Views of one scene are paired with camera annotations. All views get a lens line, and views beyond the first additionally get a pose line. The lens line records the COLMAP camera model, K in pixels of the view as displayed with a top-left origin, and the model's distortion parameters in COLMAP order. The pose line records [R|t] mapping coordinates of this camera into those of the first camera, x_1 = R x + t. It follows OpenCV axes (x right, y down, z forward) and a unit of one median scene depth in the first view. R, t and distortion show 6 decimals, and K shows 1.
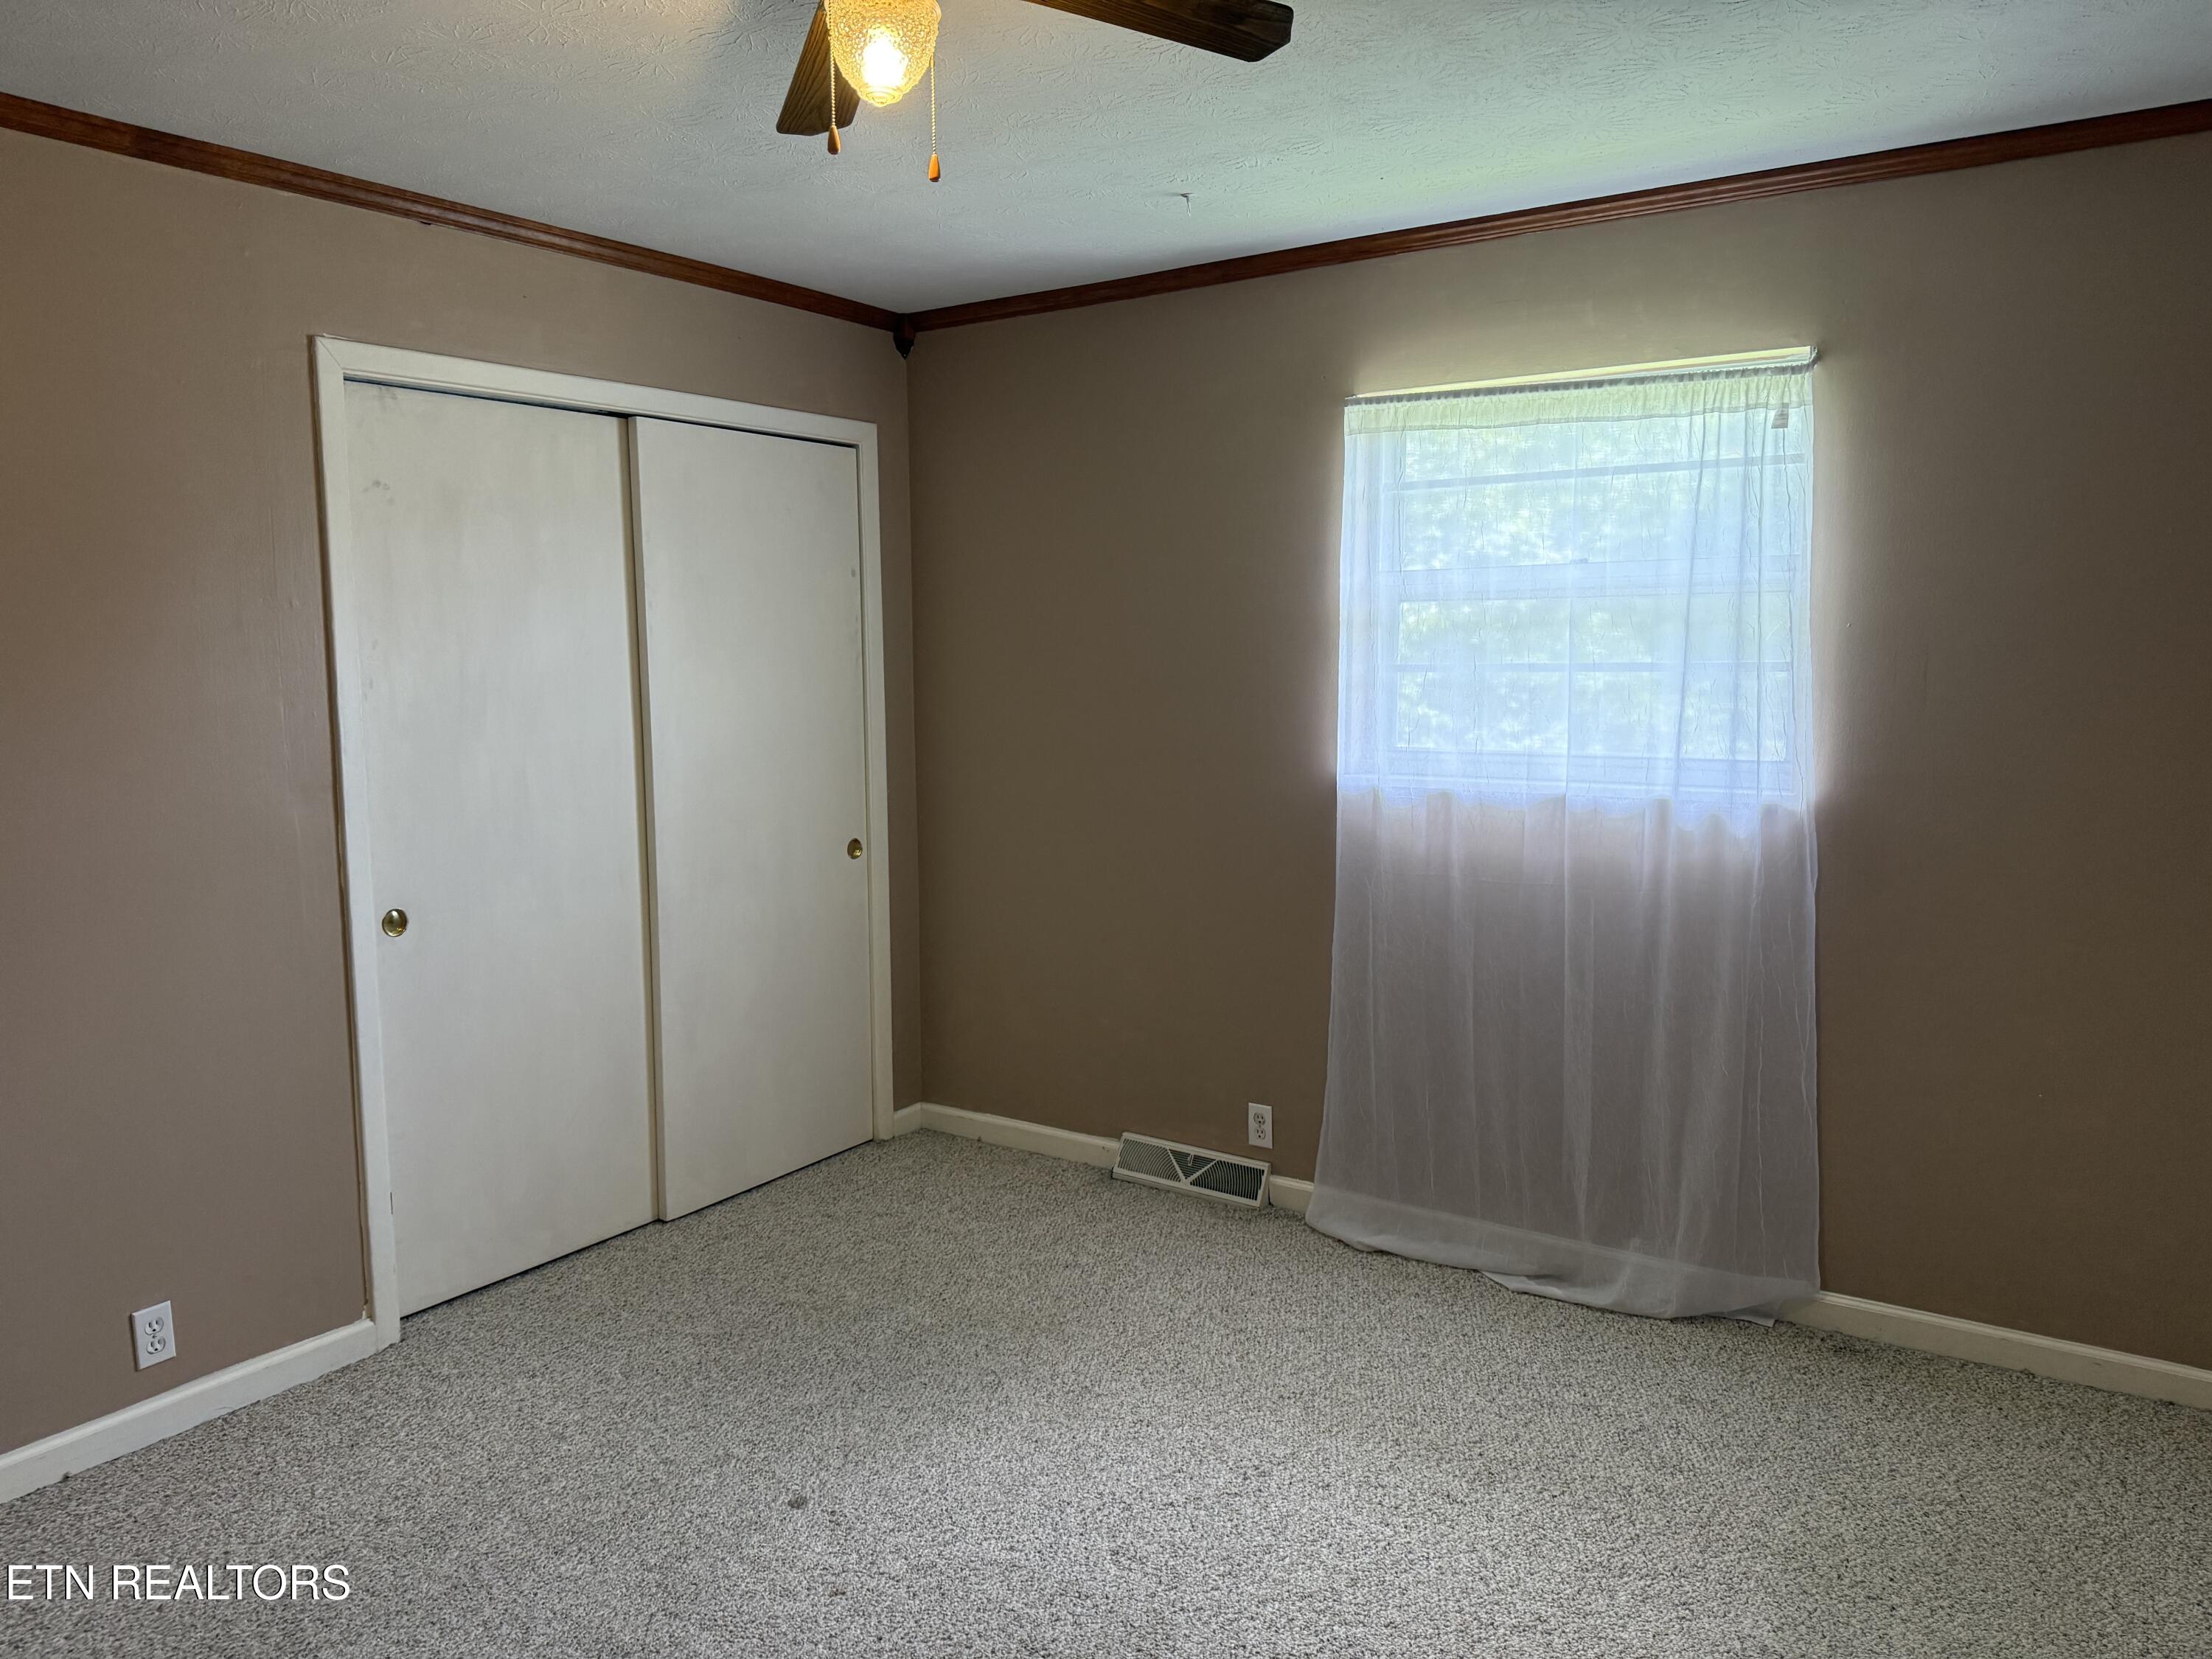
lens RADIAL K [[1532.7, 0, 1097.3], [0, 1532.7, 822.7], [0, 0, 1]] dist [0.131911, -0.248368]
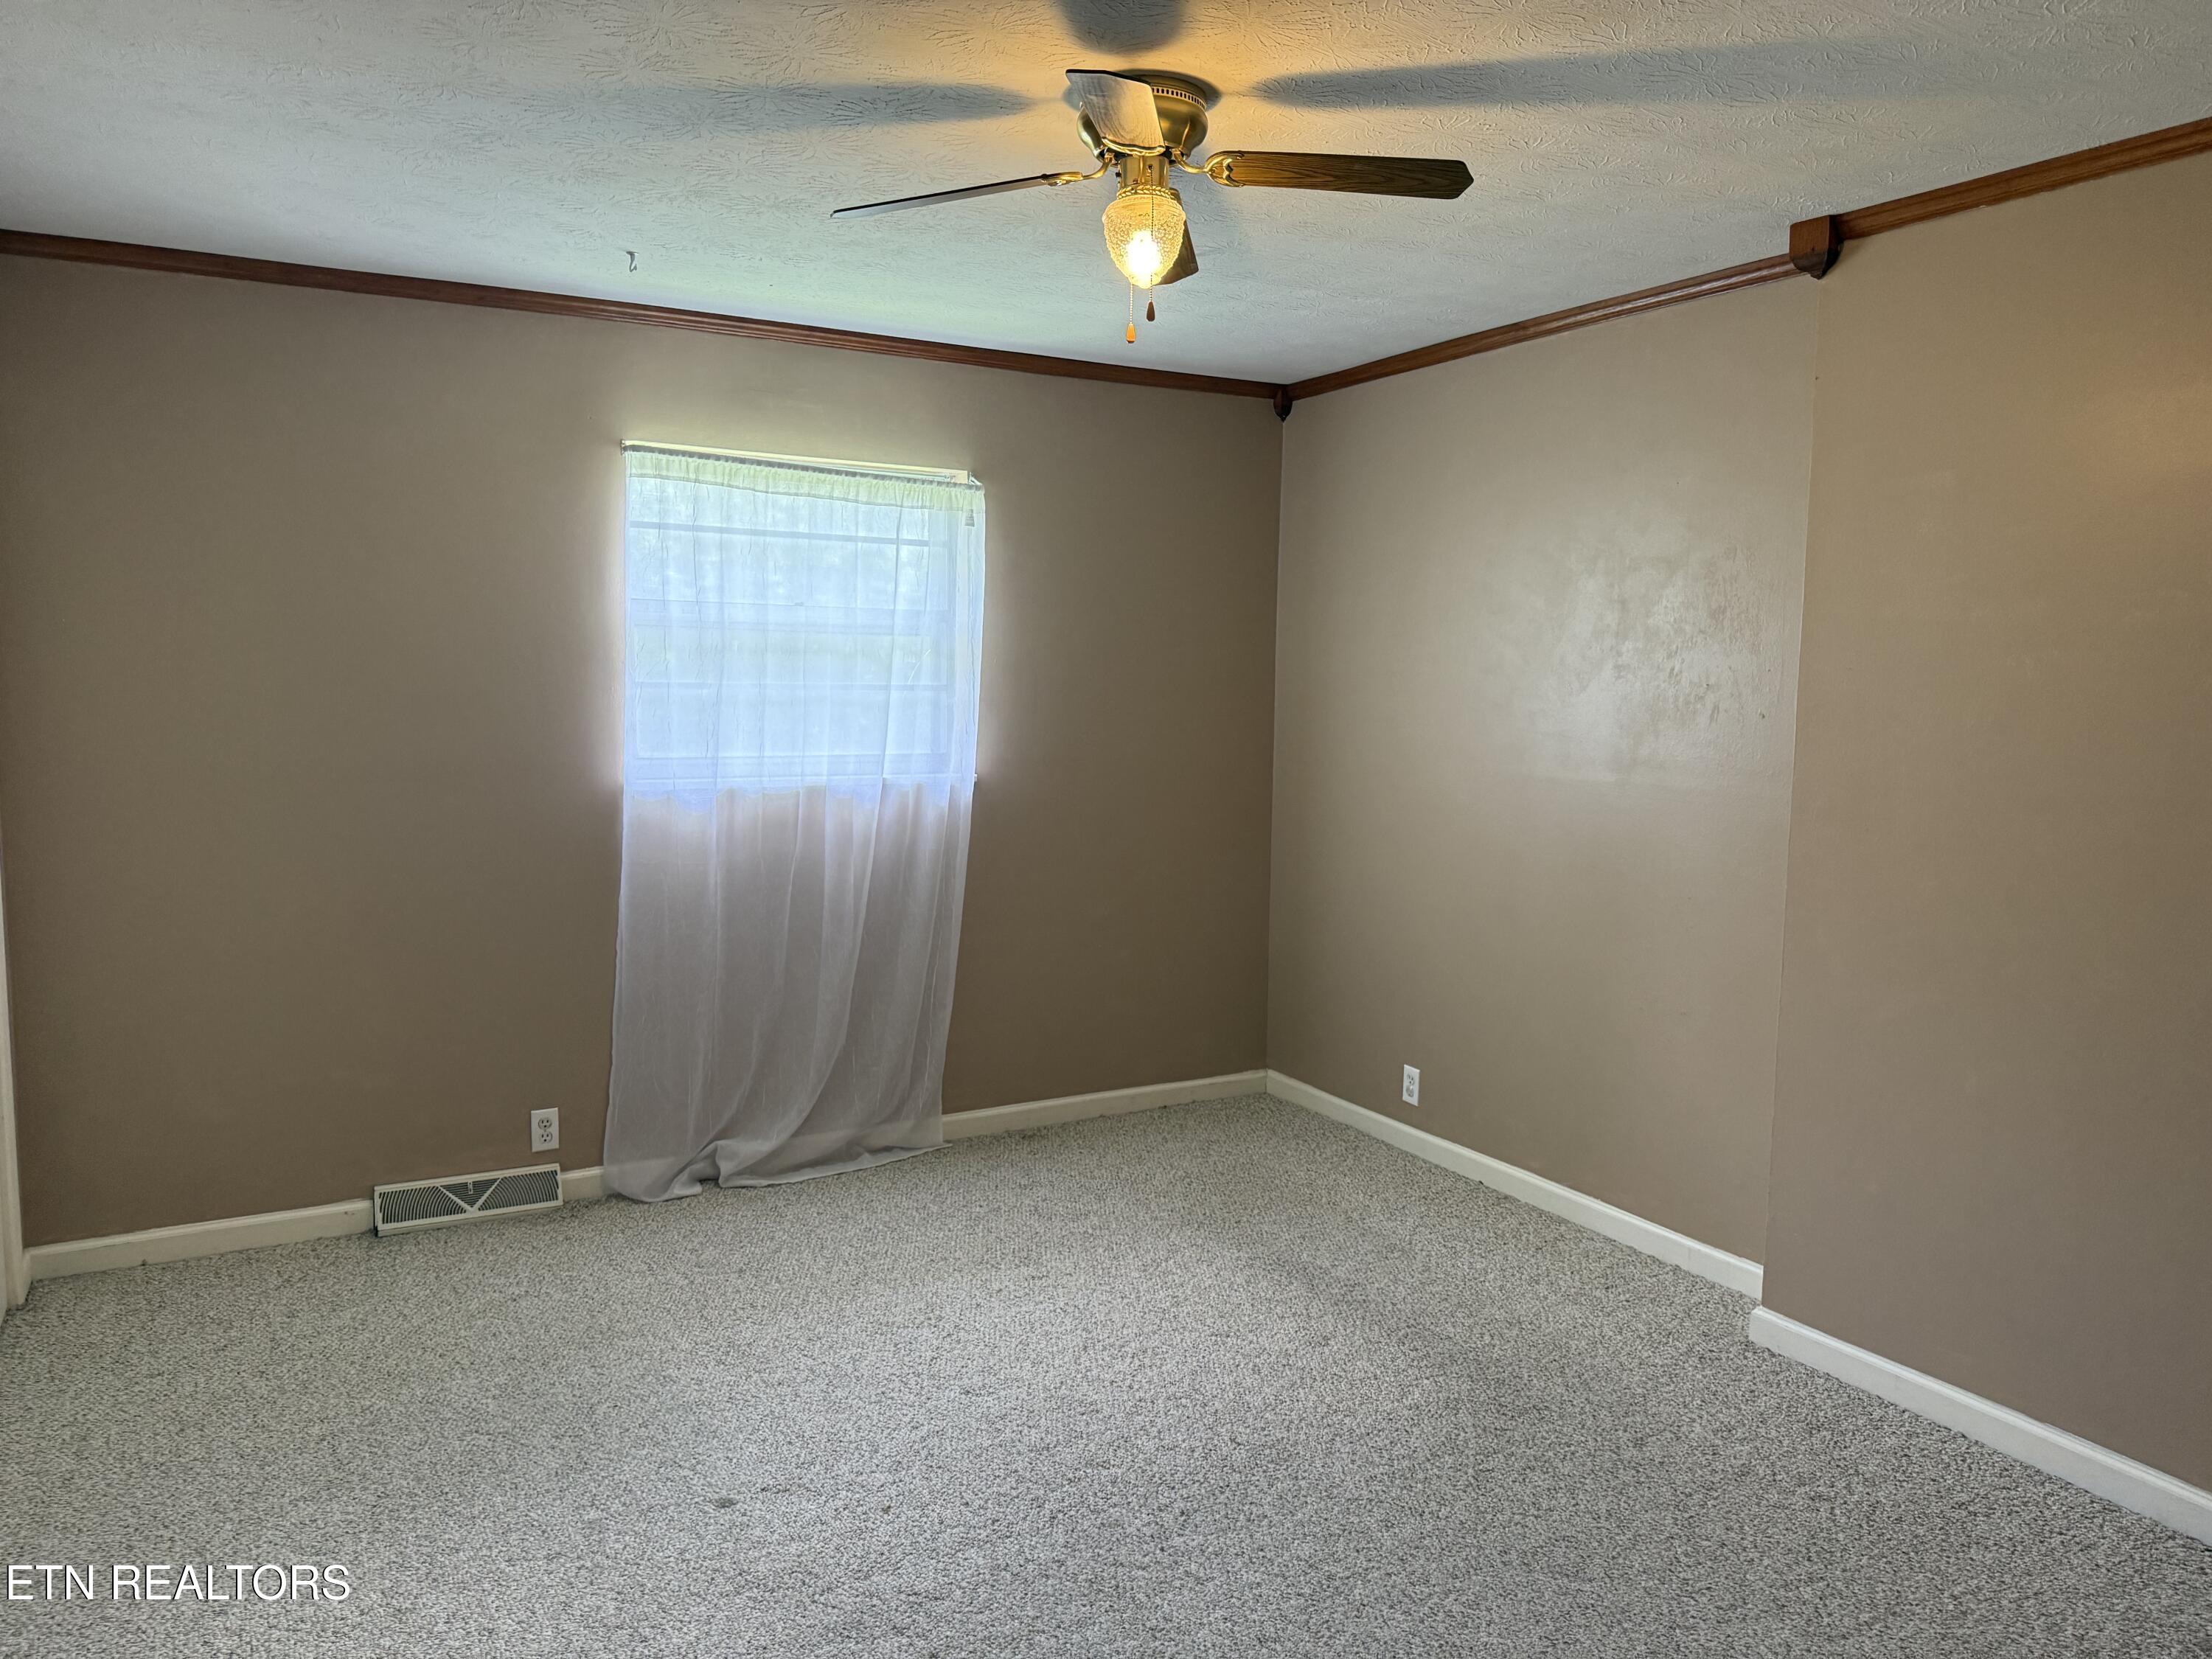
lens RADIAL K [[1532.7, 0, 1097.3], [0, 1532.7, 822.7], [0, 0, 1]] dist [0.131911, -0.248368]
pose [[0.448823, -0.080095, 0.890024, -0.685312], [0.082045, 0.995462, 0.048210, -0.029260], [-0.889846, 0.051384, 0.453358, 0.206951]]
